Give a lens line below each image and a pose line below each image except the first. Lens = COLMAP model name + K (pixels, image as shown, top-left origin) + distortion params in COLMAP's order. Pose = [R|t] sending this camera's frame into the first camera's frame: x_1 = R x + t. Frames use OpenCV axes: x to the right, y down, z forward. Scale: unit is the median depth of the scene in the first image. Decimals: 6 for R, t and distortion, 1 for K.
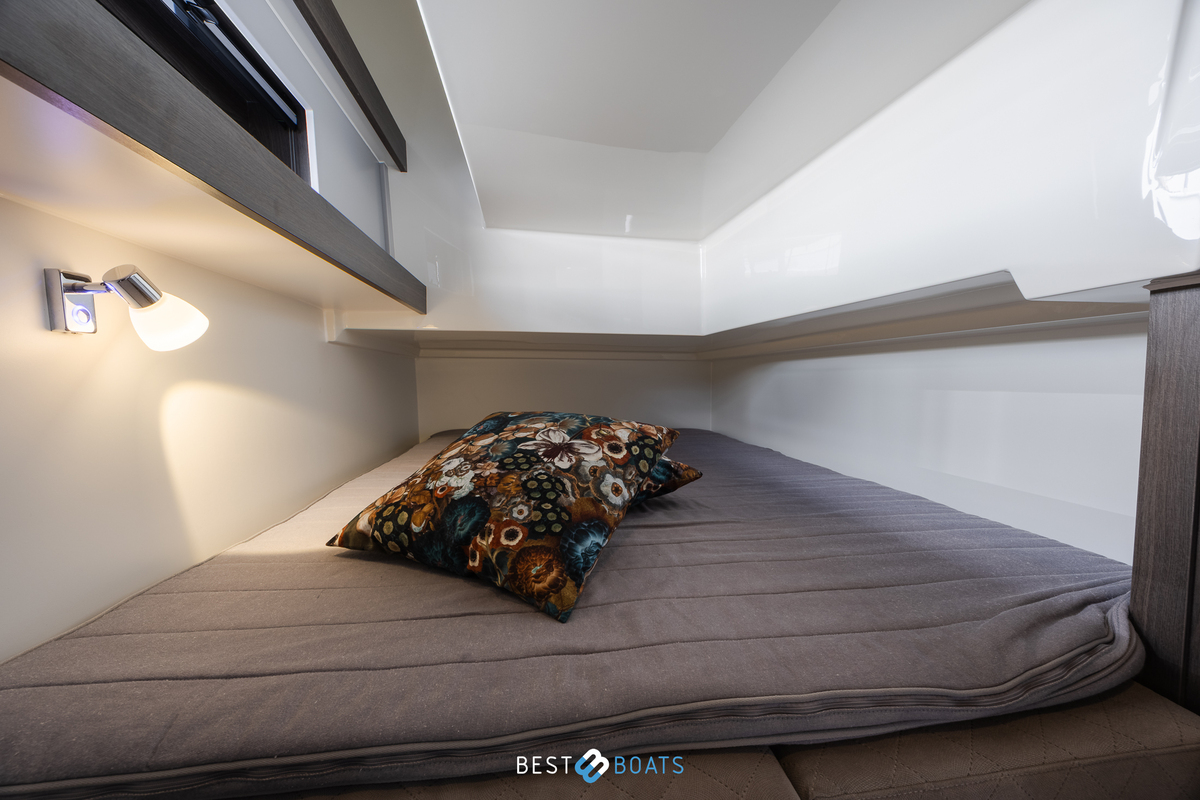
lens RADIAL K [[458.0, 0, 599.7], [0, 458.0, 402.5], [0, 0, 1]] dist [0.000701, 0.000083]
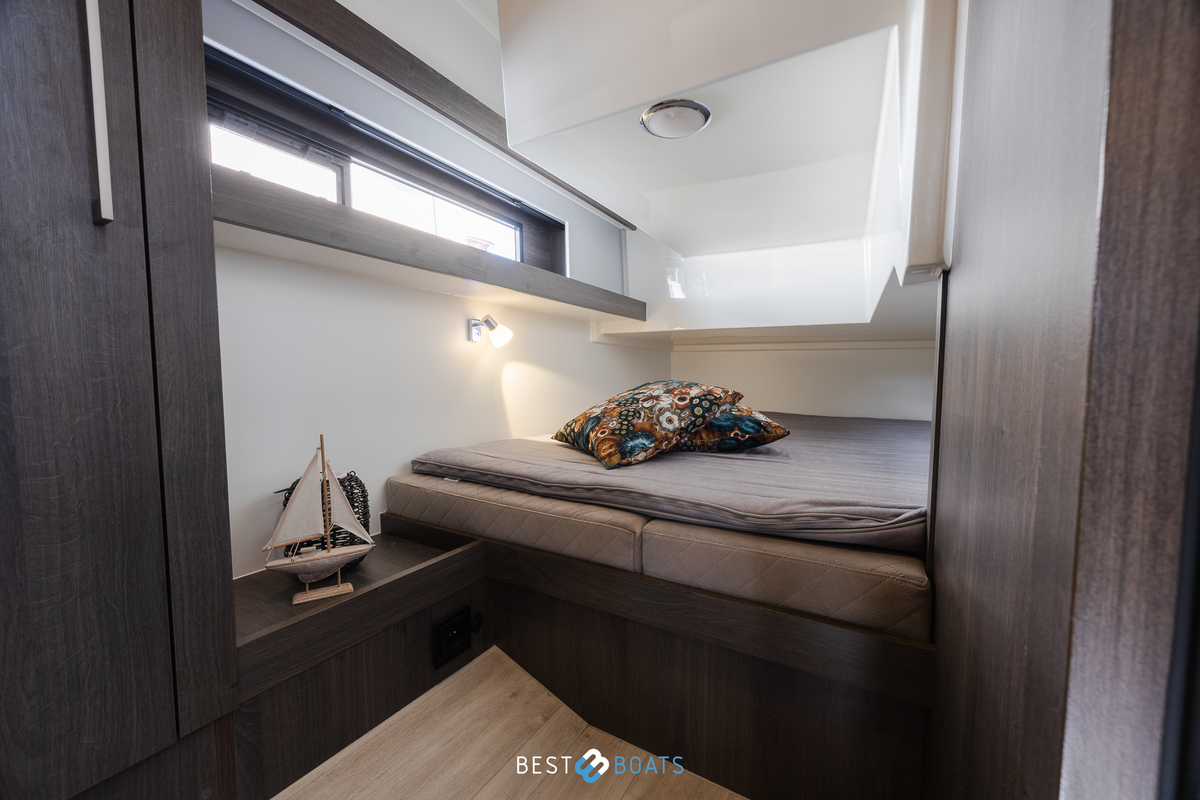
lens RADIAL K [[458.0, 0, 599.7], [0, 458.0, 402.5], [0, 0, 1]] dist [0.000701, 0.000083]
pose [[0.772325, 0.042244, -0.633822, 0.960845], [-0.040676, 0.999027, 0.017020, 0.110218], [0.633924, 0.012637, 0.773292, -0.513645]]
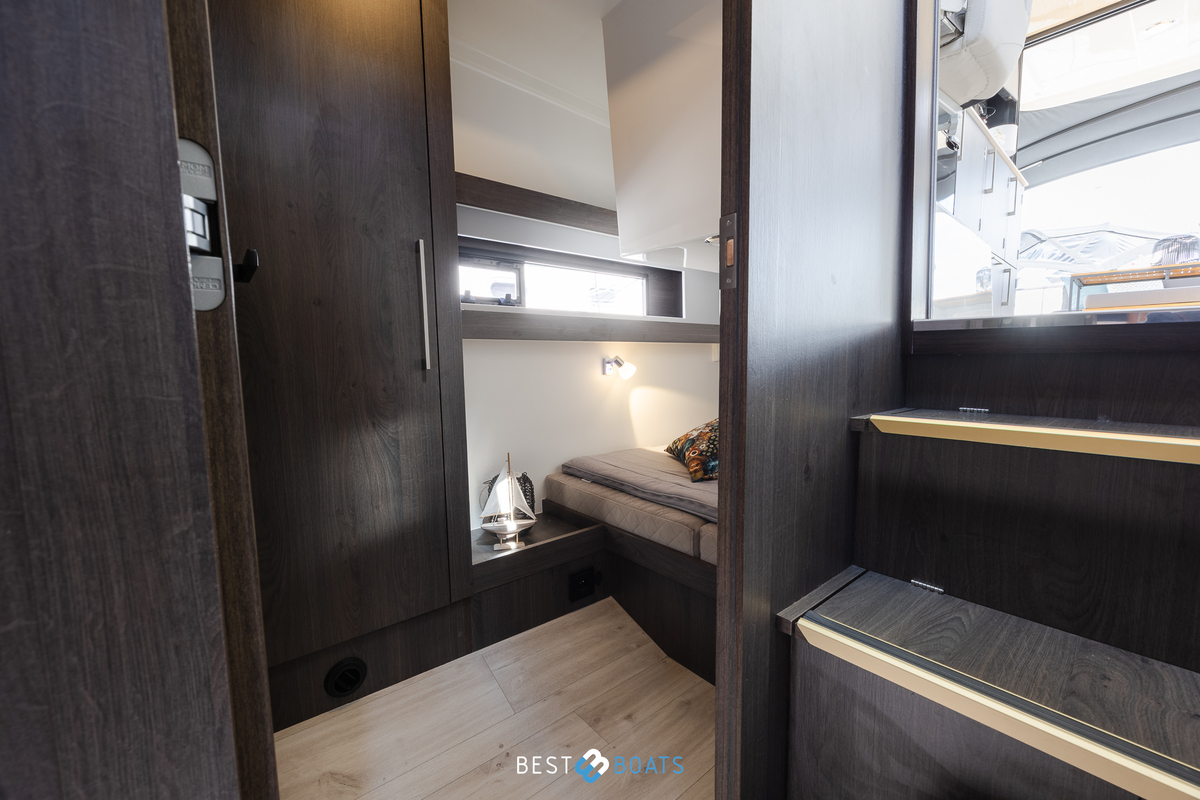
lens RADIAL K [[476.7, 0, 603.5], [0, 476.7, 400.4], [0, 0, 1]] dist [0.000787, 0.000033]
pose [[0.516918, 0.073344, -0.852887, 1.685557], [-0.038659, 0.997306, 0.062333, -0.151010], [0.855162, 0.000751, 0.518361, -0.797859]]
